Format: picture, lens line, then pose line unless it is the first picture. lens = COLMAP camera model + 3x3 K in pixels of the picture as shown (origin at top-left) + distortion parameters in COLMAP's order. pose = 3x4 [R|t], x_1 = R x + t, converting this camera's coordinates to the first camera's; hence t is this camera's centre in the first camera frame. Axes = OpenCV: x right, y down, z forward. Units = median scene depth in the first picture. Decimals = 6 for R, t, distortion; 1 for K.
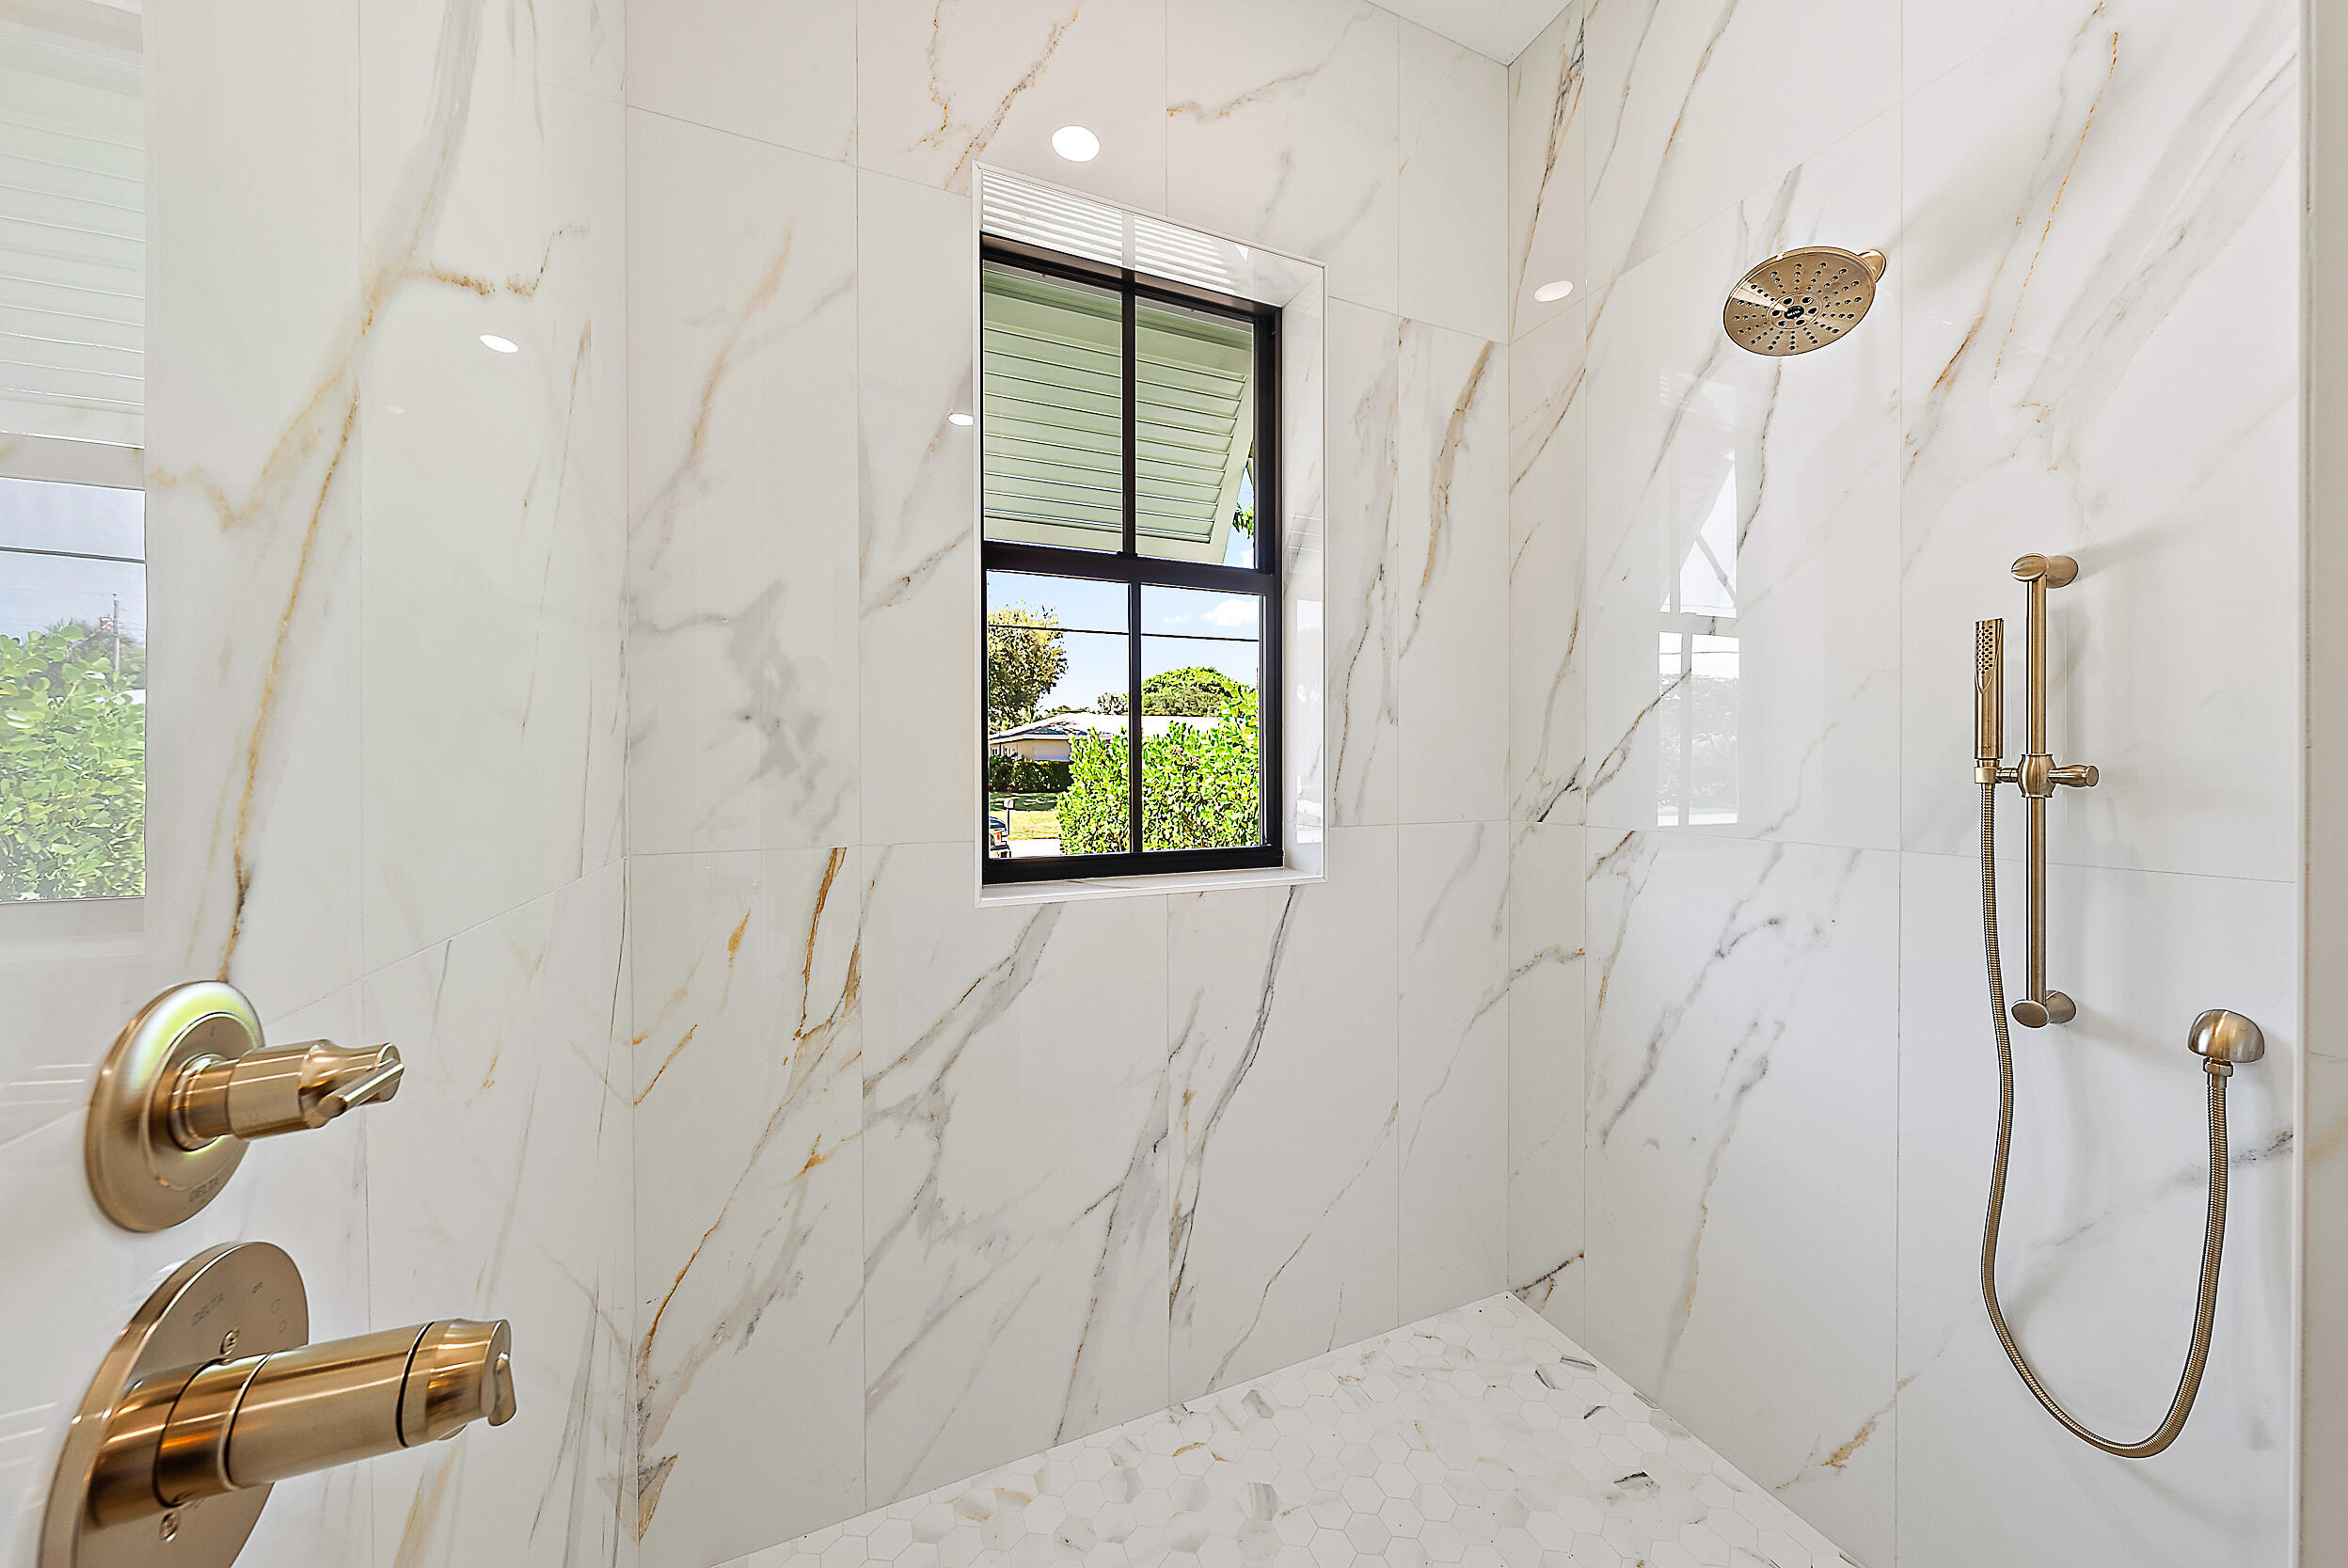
lens RADIAL K [[833.9, 0, 1180.1], [0, 833.9, 775.3], [0, 0, 1]] dist [-0.000189, 0.000326]
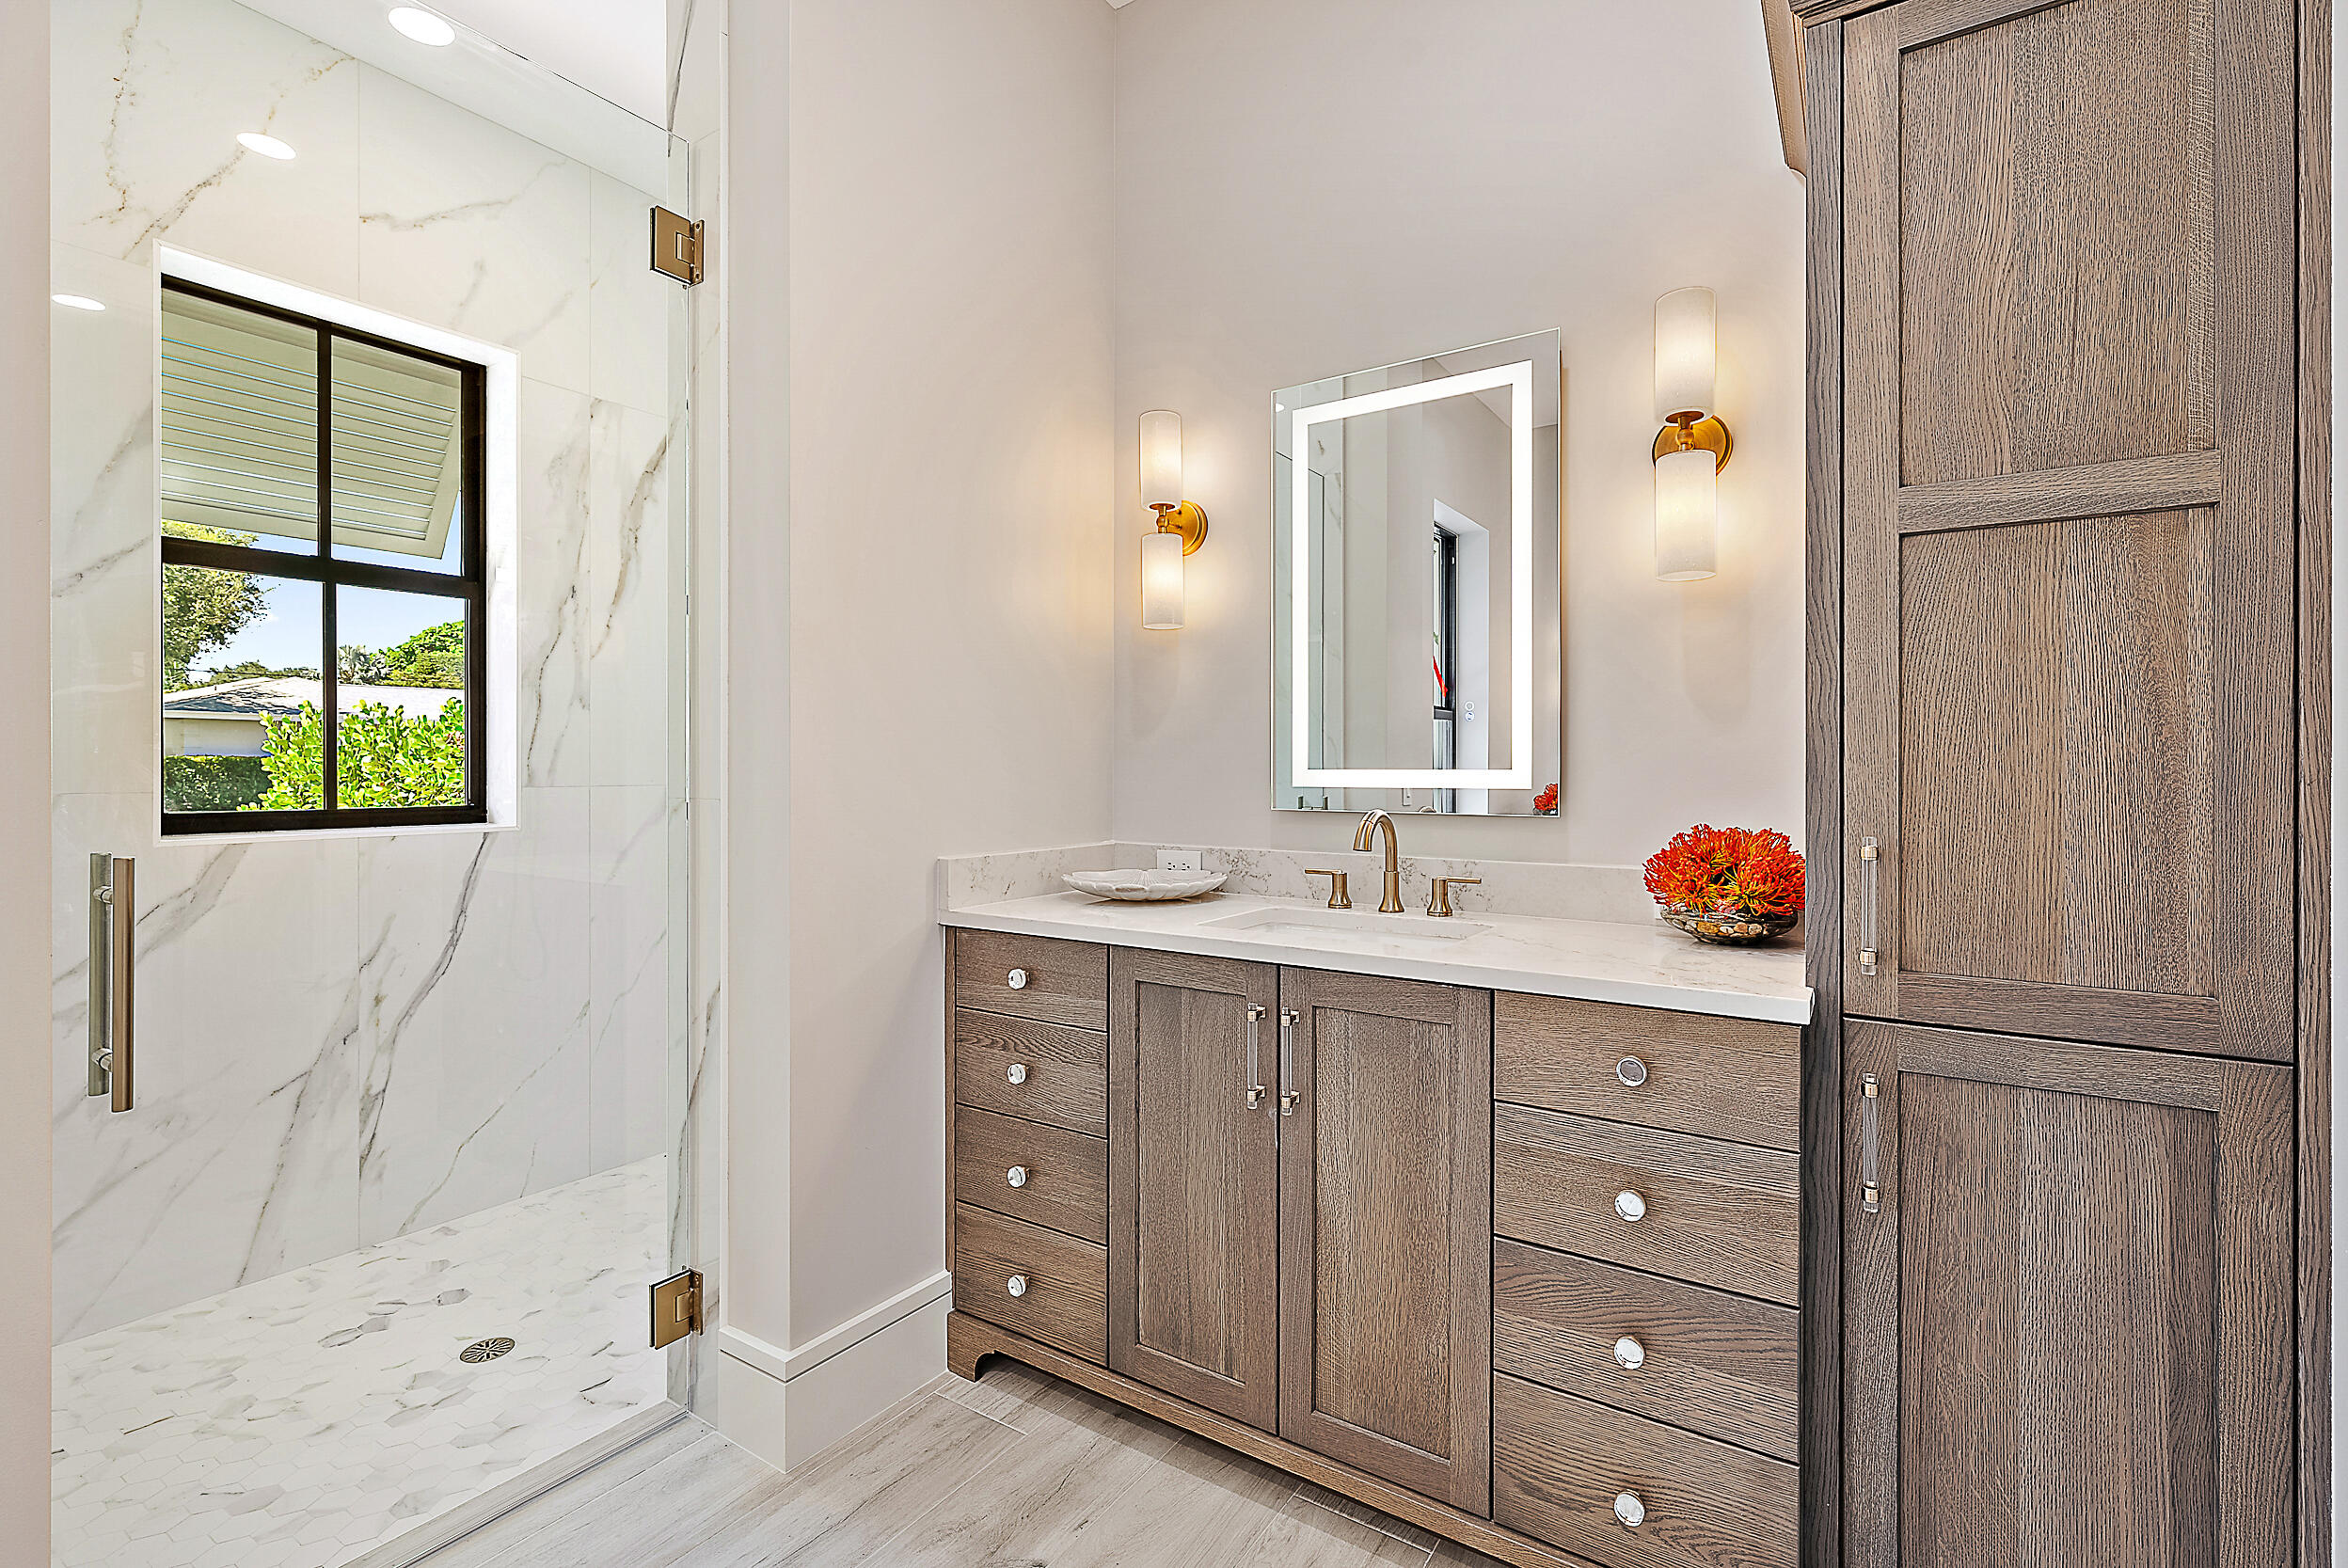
lens RADIAL K [[1060.1, 0, 1181.5], [0, 1060.1, 770.0], [0, 0, 1]] dist [-0.001489, 0.001967]
pose [[0.835541, 0.002359, 0.549423, 0.129639], [0.002387, 0.999966, -0.007923, 0.050712], [-0.549423, 0.007932, 0.835507, -0.919846]]
